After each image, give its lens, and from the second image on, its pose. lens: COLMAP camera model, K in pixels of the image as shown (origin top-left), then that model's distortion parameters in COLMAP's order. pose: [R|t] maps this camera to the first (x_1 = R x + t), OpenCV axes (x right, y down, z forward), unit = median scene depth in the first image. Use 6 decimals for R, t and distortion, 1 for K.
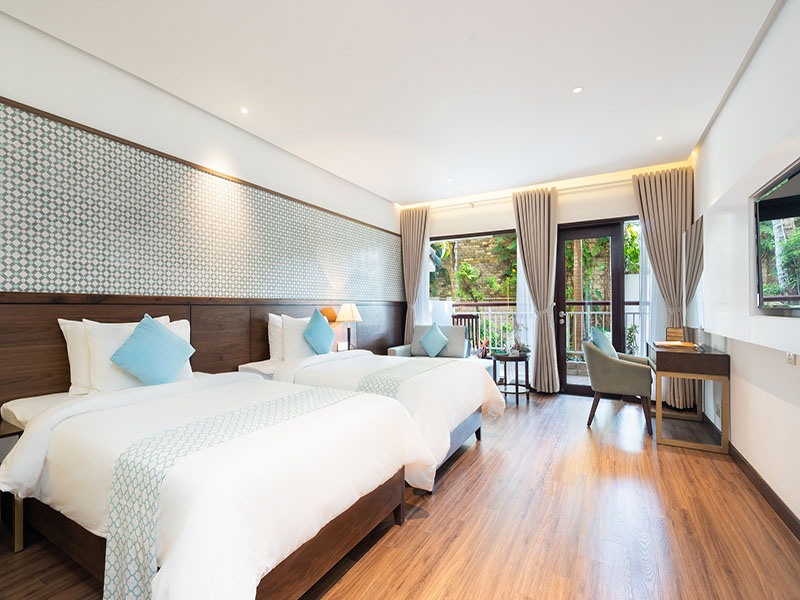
lens RADIAL K [[373.8, 0, 392.0], [0, 373.8, 300.7], [0, 0, 1]] dist [0.003014, 0.000913]
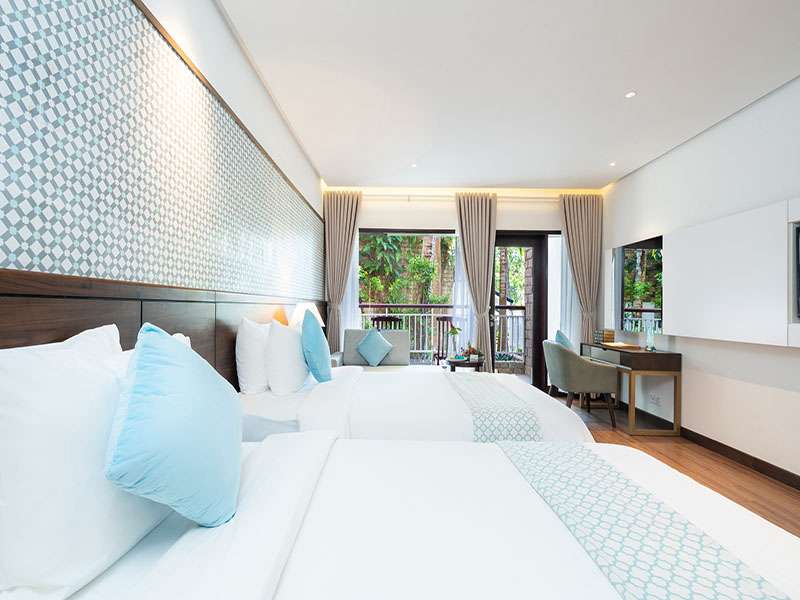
lens RADIAL K [[365.1, 0, 393.3], [0, 365.1, 302.3], [0, 0, 1]] dist [-0.002723, 0.001056]
pose [[0.870840, 0.023205, 0.491019, -0.509131], [-0.024762, 0.999688, -0.003326, 0.007744], [-0.490943, -0.009262, 0.871143, 0.457520]]
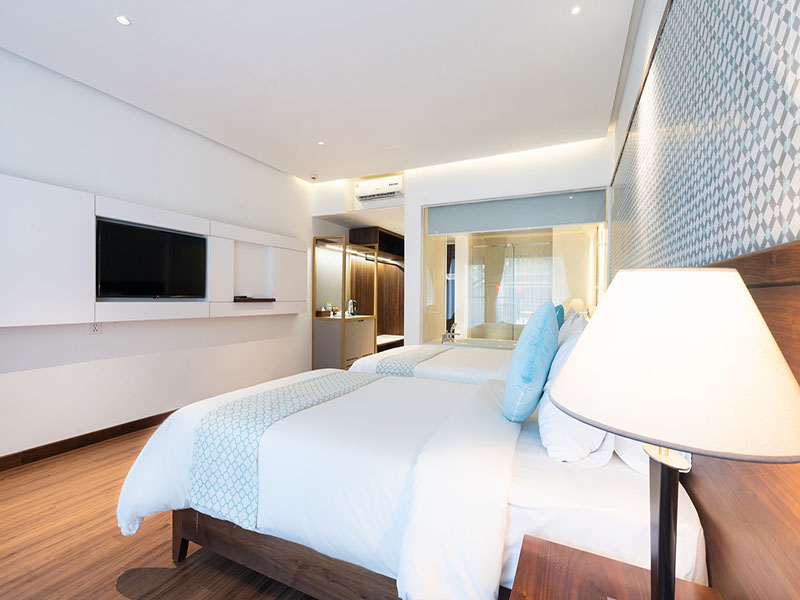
lens RADIAL K [[365.1, 0, 393.3], [0, 365.1, 302.3], [0, 0, 1]] dist [-0.002723, 0.001056]
pose [[-0.997639, -0.007407, -0.068282, -0.016493], [-0.006968, 0.999954, -0.006664, 0.033217], [0.068329, -0.006172, -0.997644, 1.767102]]
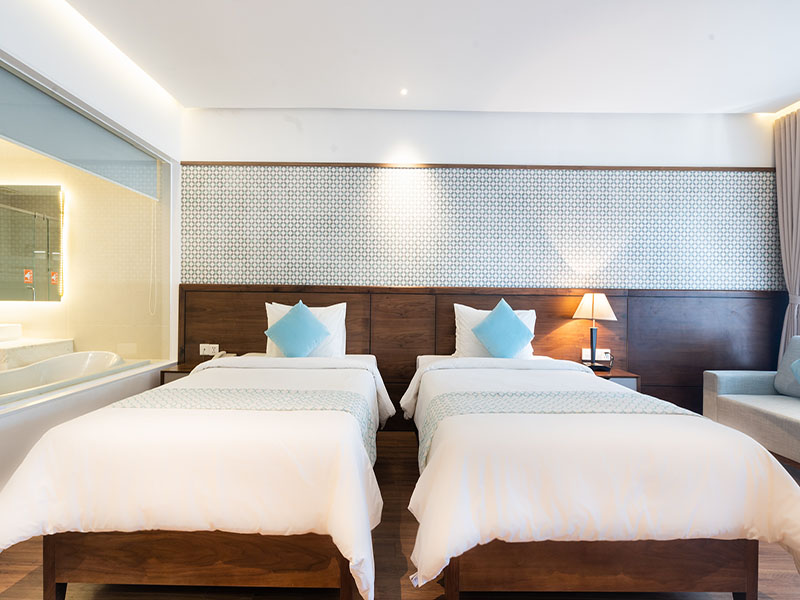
lens RADIAL K [[365.1, 0, 393.3], [0, 365.1, 302.3], [0, 0, 1]] dist [-0.002723, 0.001056]
pose [[0.498974, 0.018033, -0.866429, 0.447526], [0.002018, 0.999757, 0.021970, 0.014238], [0.866615, -0.012711, 0.498816, 0.544227]]
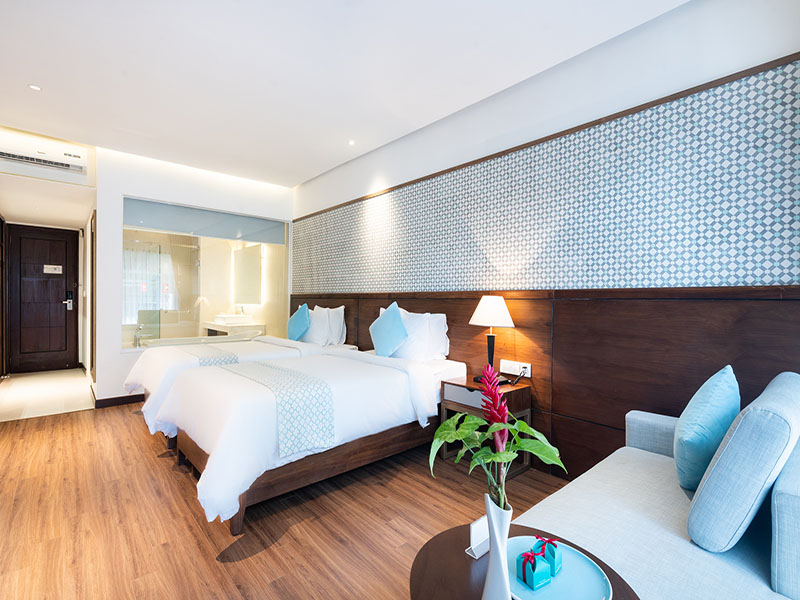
lens RADIAL K [[378.9, 0, 392.5], [0, 378.9, 300.2], [0, 0, 1]] dist [-0.000363, 0.000303]
pose [[-0.318338, -0.002126, -0.947975, 0.822533], [0.007352, 0.999962, -0.004711, 0.026558], [0.947949, -0.008470, -0.318310, 1.654064]]
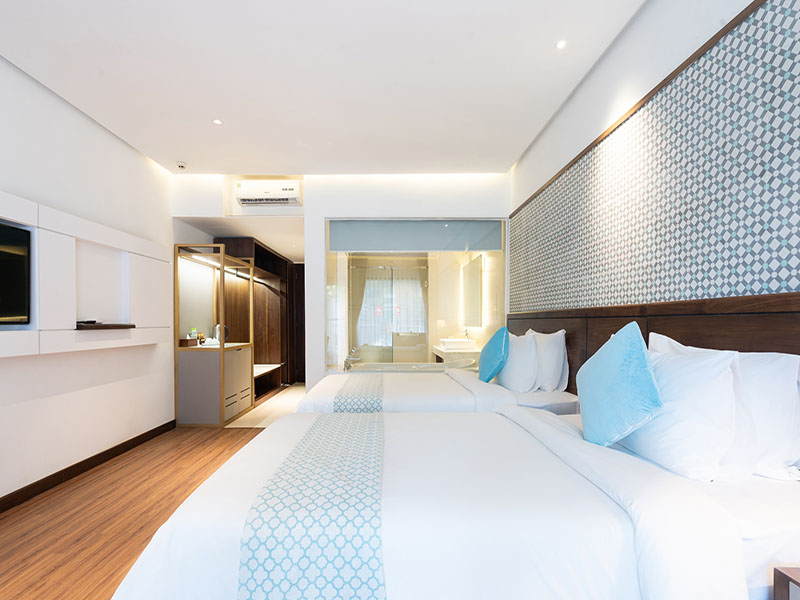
lens RADIAL K [[375.4, 0, 384.6], [0, 375.4, 326.1], [0, 0, 1]] dist [0.000959, 0.000891]
pose [[-0.870138, 0.008320, -0.492738, 0.277698], [0.011374, 0.999930, -0.003201, 0.029291], [0.492677, -0.008390, -0.870172, 1.572735]]
